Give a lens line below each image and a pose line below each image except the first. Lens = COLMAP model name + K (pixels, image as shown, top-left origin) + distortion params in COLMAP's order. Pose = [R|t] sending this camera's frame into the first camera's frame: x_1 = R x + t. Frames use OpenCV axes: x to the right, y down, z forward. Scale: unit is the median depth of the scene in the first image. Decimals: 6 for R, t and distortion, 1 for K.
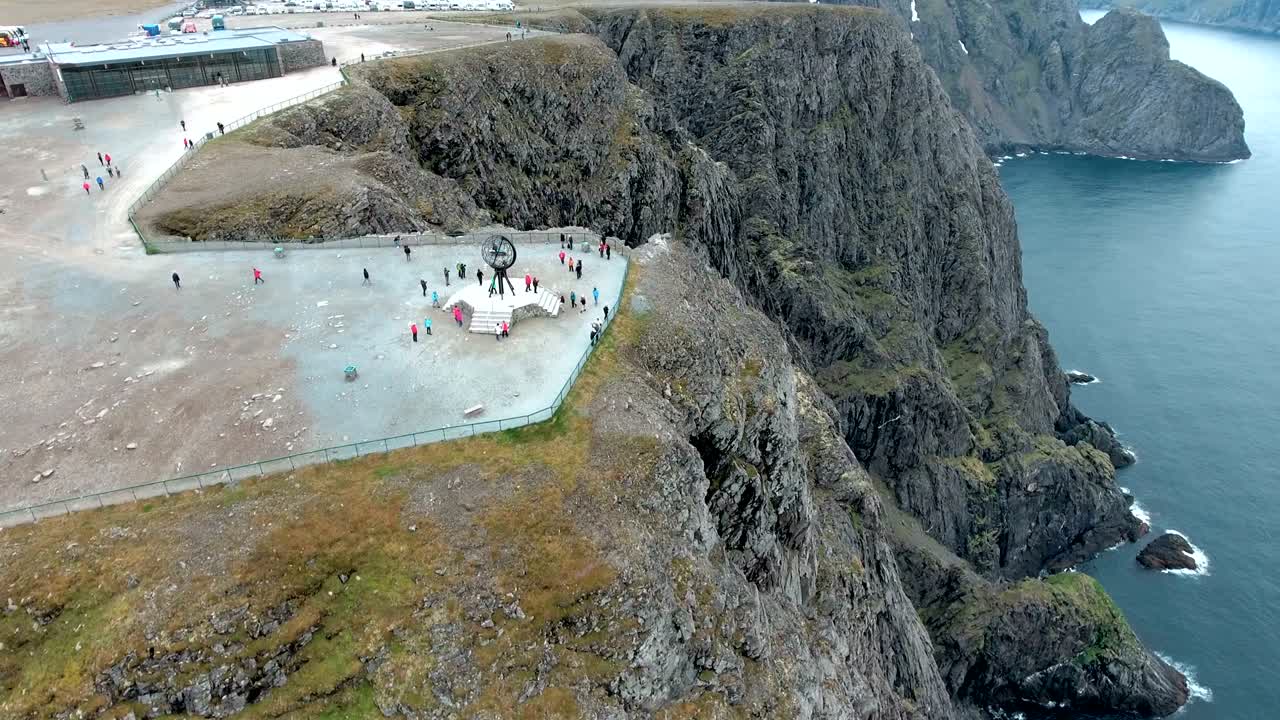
lens RADIAL K [[774.1, 0, 640.0], [0, 774.1, 360.0], [0, 0, 1]] dist [-0.019870, 0.001317]
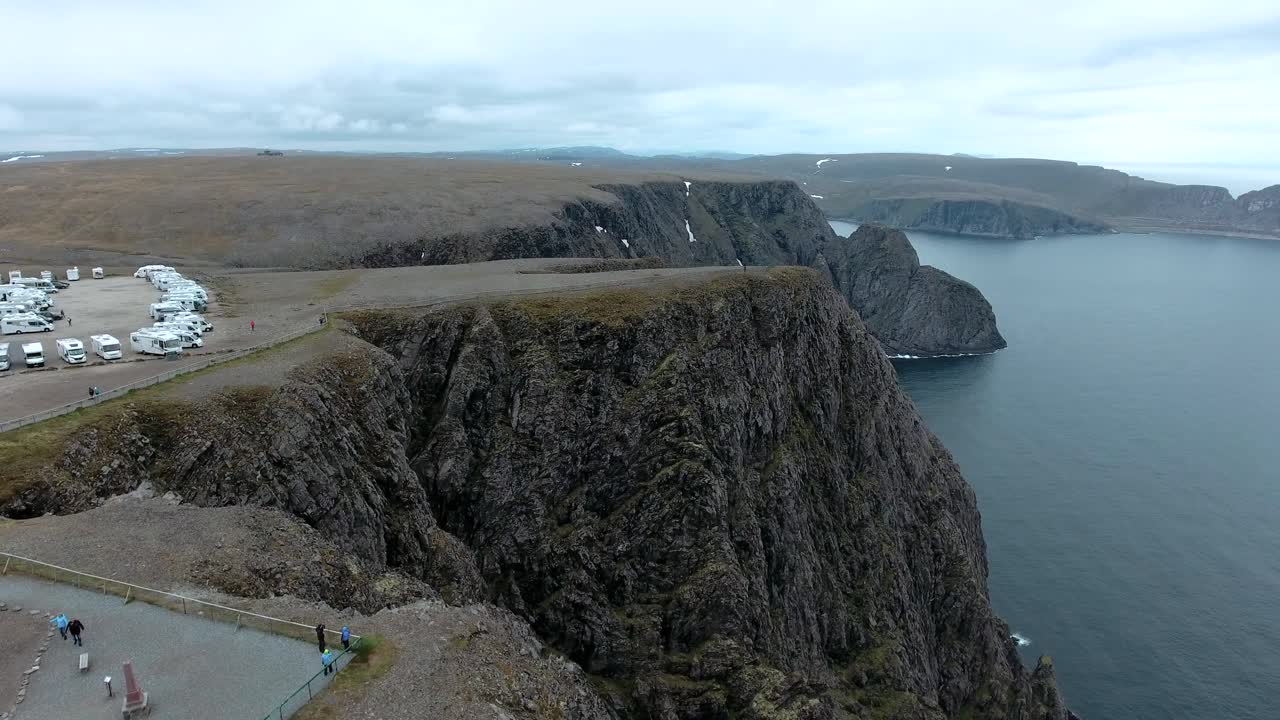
lens RADIAL K [[774.1, 0, 640.0], [0, 774.1, 360.0], [0, 0, 1]] dist [-0.019870, 0.001317]
pose [[0.955047, -0.079910, 0.285481, -0.041779], [0.149903, 0.960976, -0.232494, -0.241974], [-0.255762, 0.264837, 0.929756, 0.421150]]
